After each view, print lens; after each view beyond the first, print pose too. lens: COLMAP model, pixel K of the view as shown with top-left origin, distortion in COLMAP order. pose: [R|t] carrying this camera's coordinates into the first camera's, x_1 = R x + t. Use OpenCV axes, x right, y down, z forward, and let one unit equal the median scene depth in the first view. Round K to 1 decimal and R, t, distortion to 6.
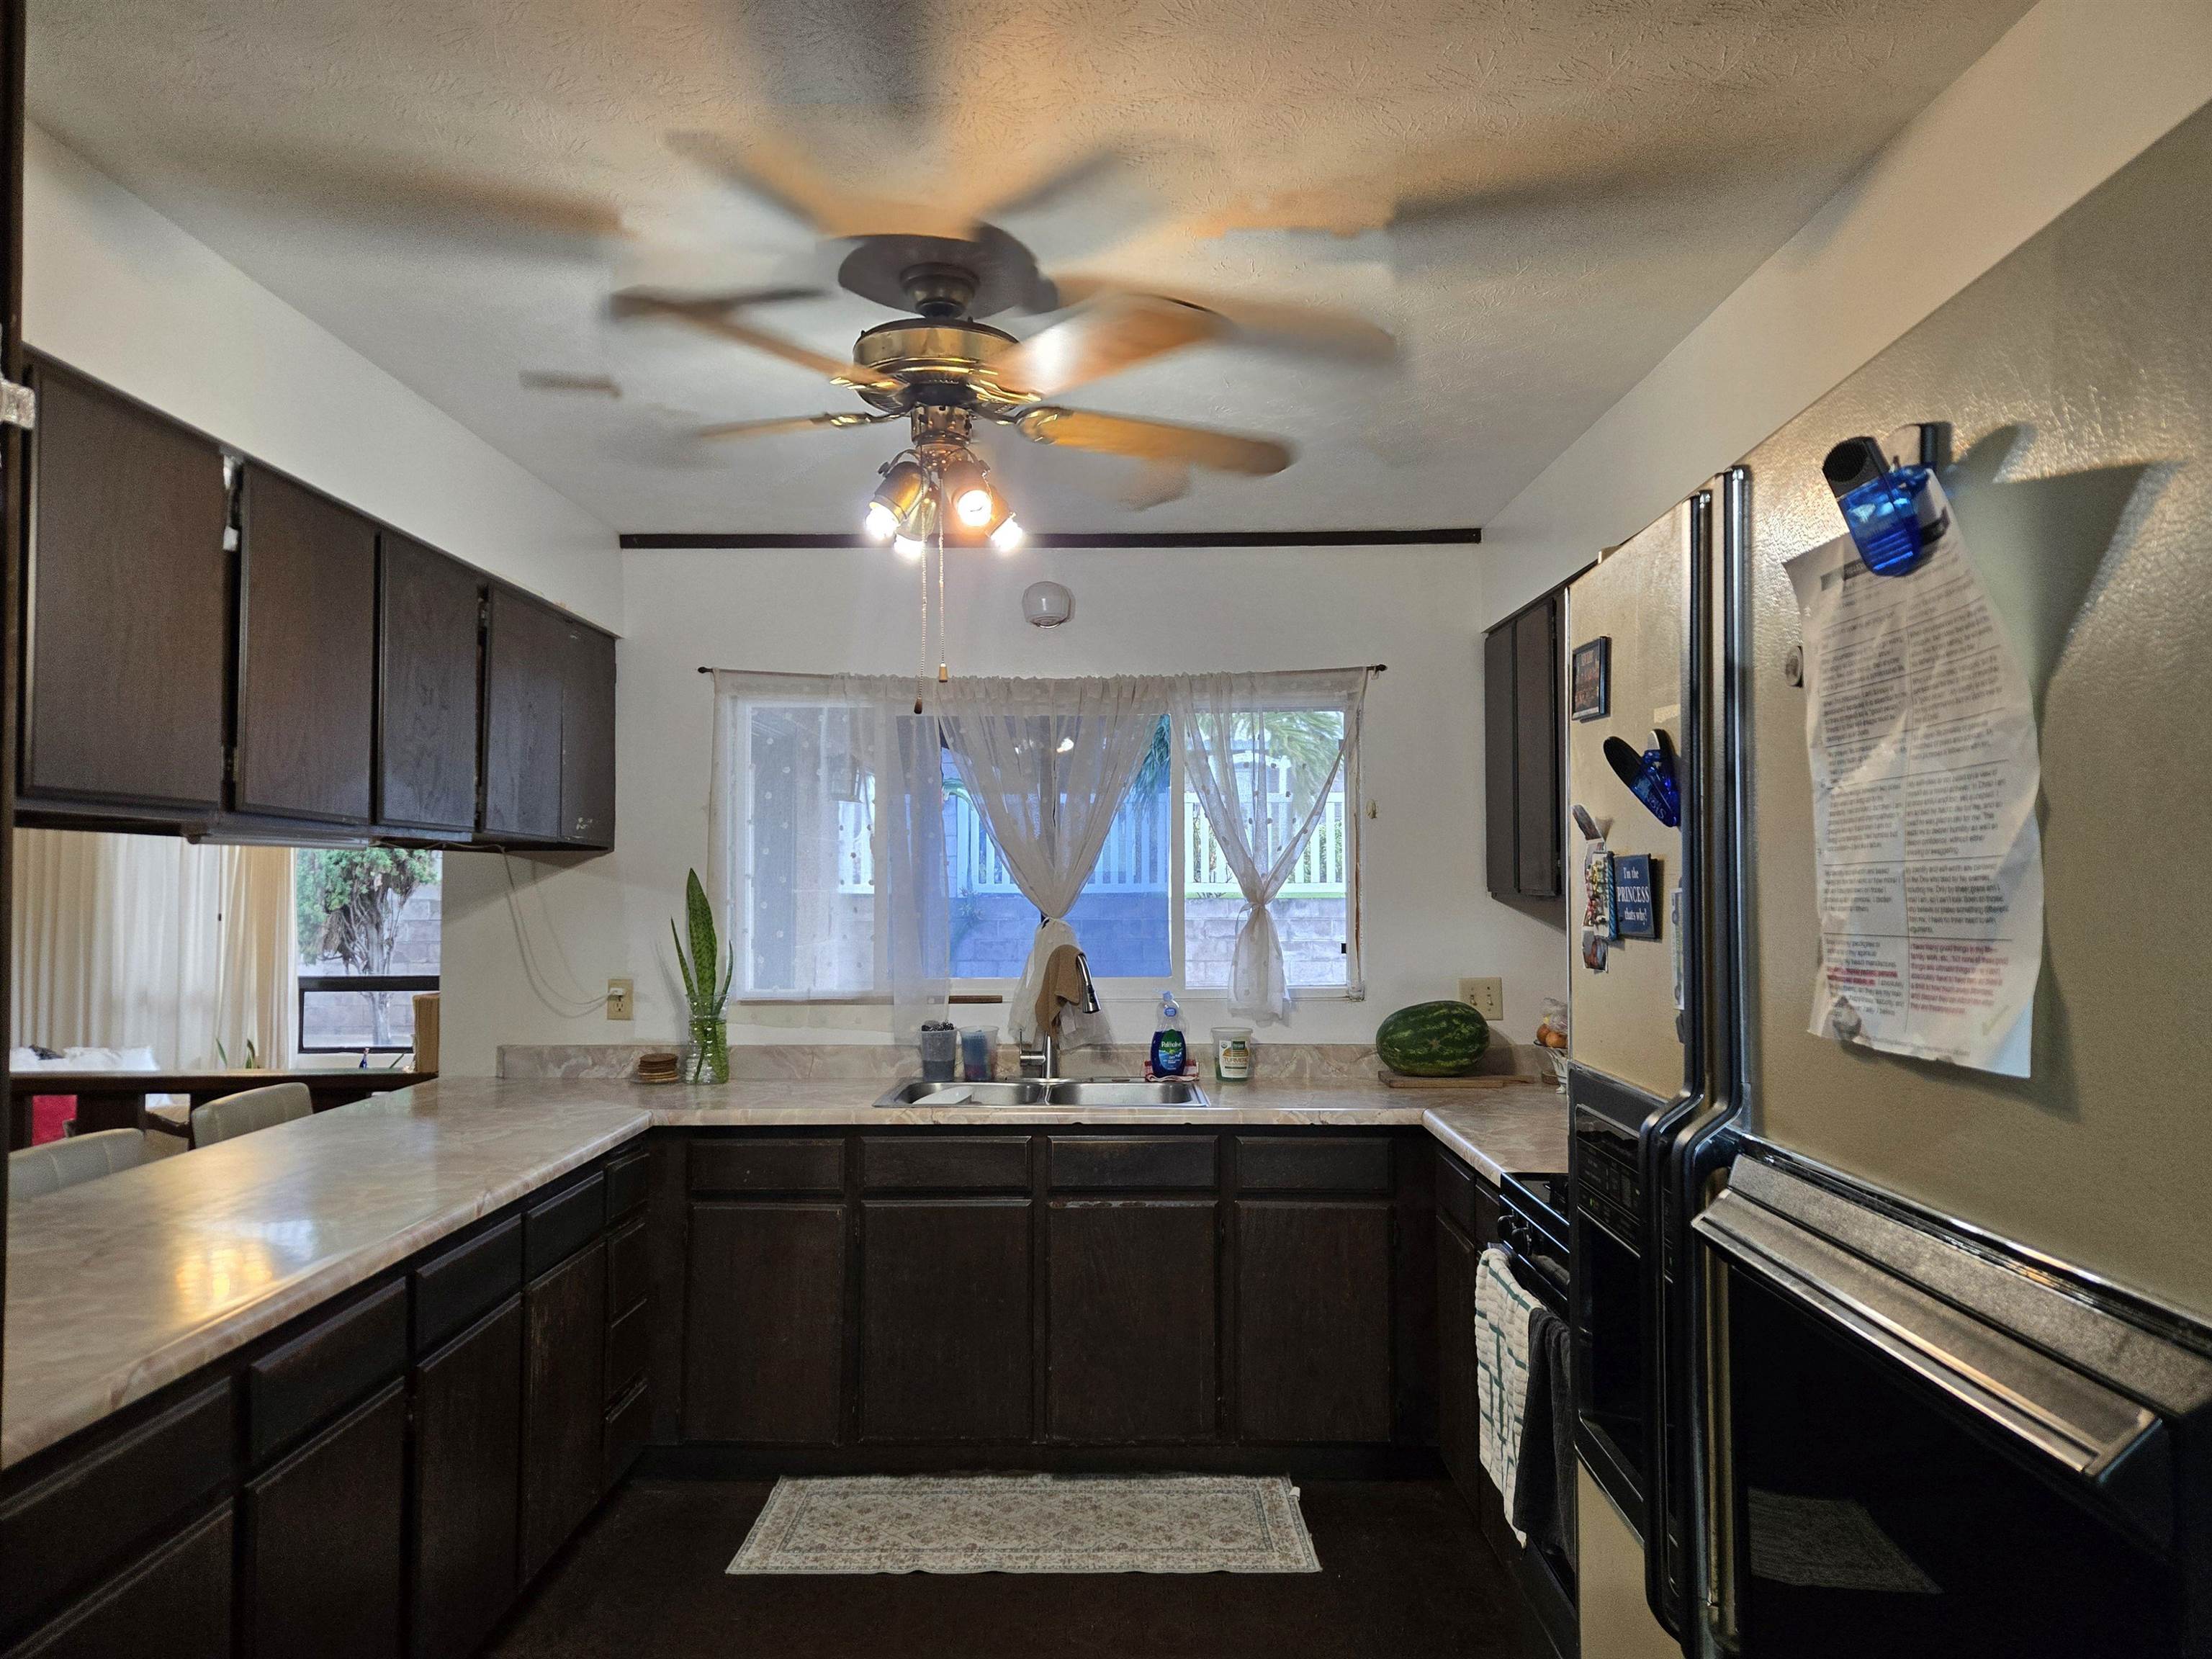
lens RADIAL K [[1538.7, 0, 1063.0], [0, 1538.7, 821.9], [0, 0, 1]] dist [0.068116, -0.065716]
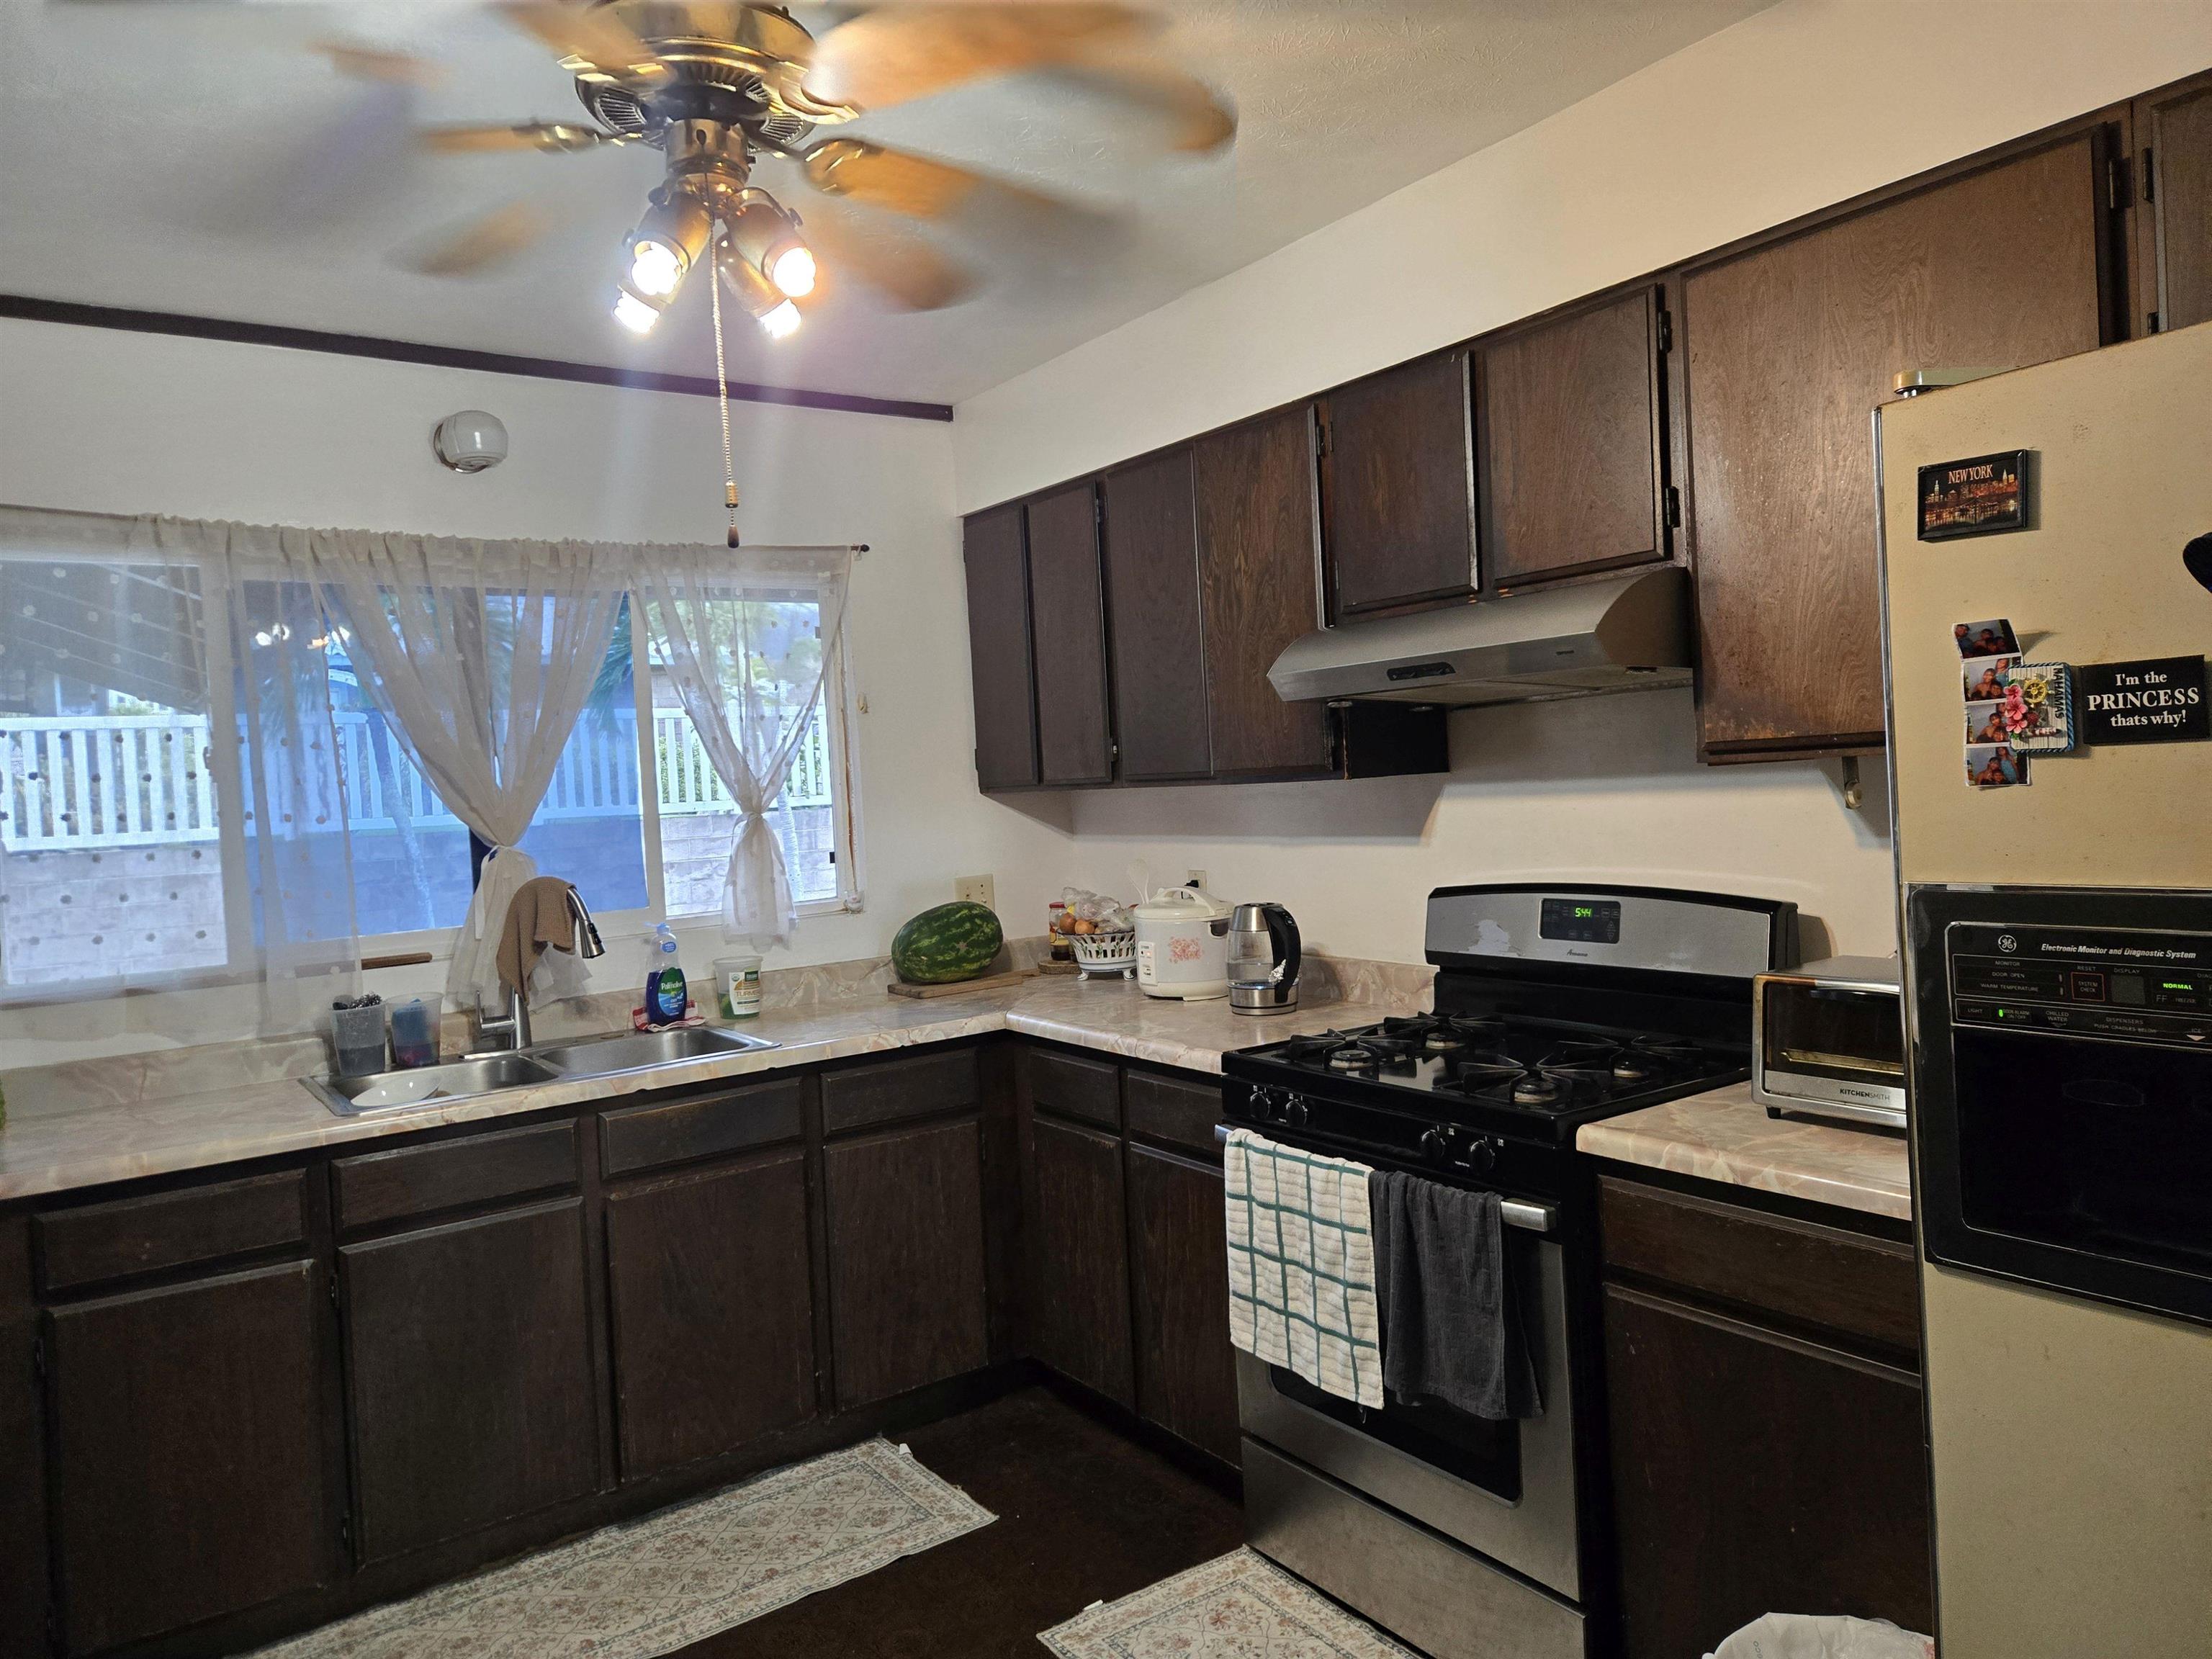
lens RADIAL K [[1538.7, 0, 1063.0], [0, 1538.7, 821.9], [0, 0, 1]] dist [0.068116, -0.065716]
pose [[0.790025, -0.057423, 0.610380, -0.282474], [0.030842, 0.998066, 0.053977, 0.017274], [-0.612298, -0.023817, 0.790268, 0.213614]]
